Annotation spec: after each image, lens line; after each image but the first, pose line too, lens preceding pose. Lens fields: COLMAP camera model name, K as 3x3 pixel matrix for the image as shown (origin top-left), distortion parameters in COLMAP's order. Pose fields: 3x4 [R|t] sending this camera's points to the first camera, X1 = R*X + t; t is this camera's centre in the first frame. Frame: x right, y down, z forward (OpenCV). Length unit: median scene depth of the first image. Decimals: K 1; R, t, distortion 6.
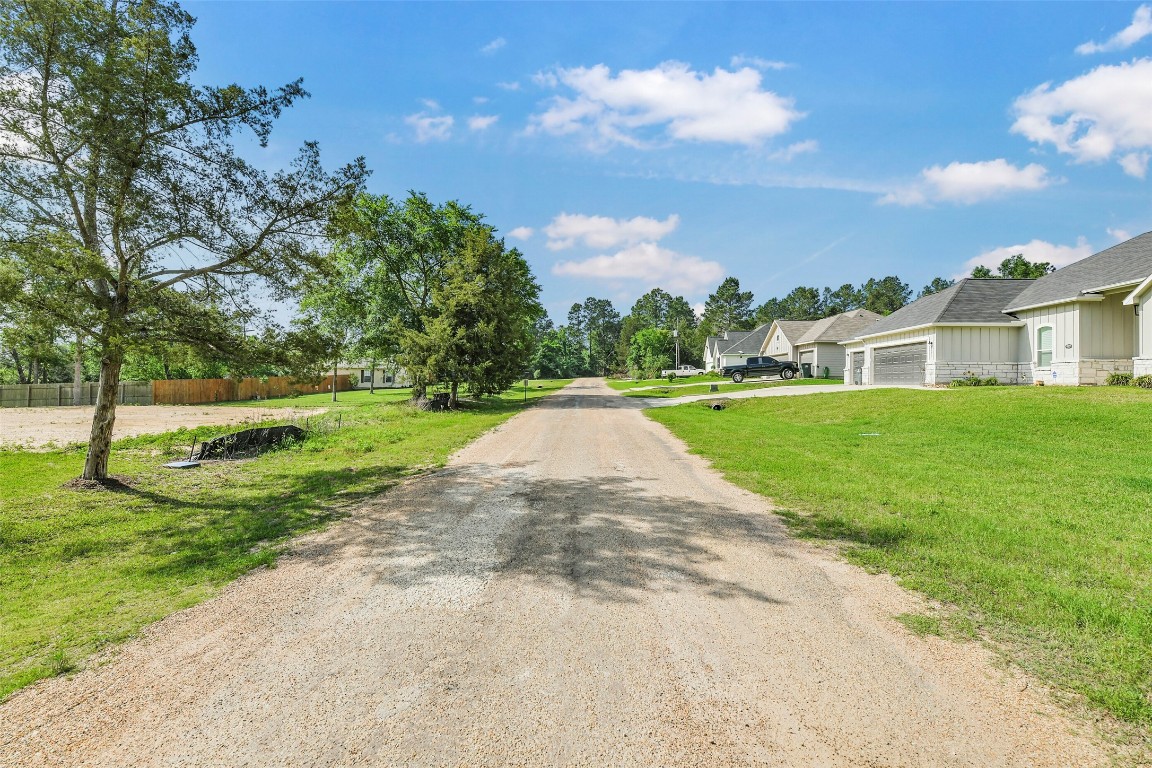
lens RADIAL K [[514.6, 0, 575.4], [0, 514.6, 379.4], [0, 0, 1]] dist [-0.005745, -0.000627]
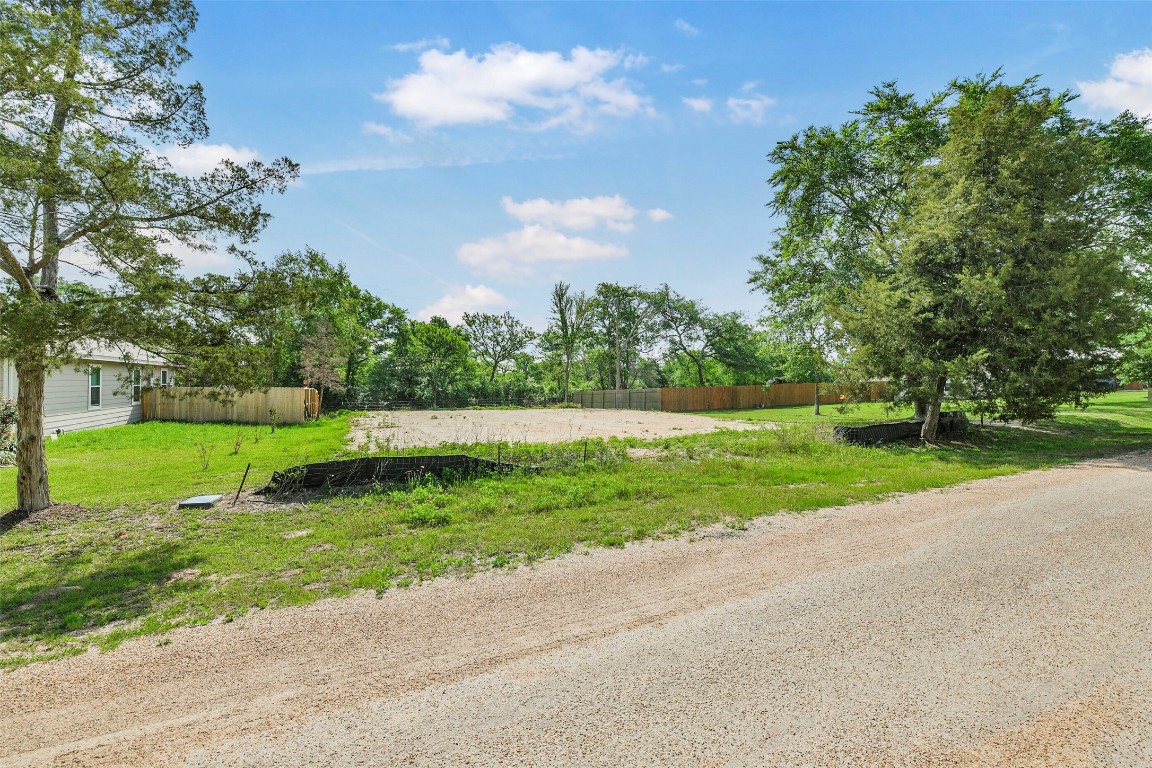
lens RADIAL K [[514.6, 0, 574.9], [0, 514.6, 385.9], [0, 0, 1]] dist [-0.005745, -0.000627]
pose [[0.467756, 0.005891, -0.883838, 0.076460], [-0.019384, 0.999806, -0.003594, 0.007211], [0.883645, 0.018814, 0.467779, 0.423075]]
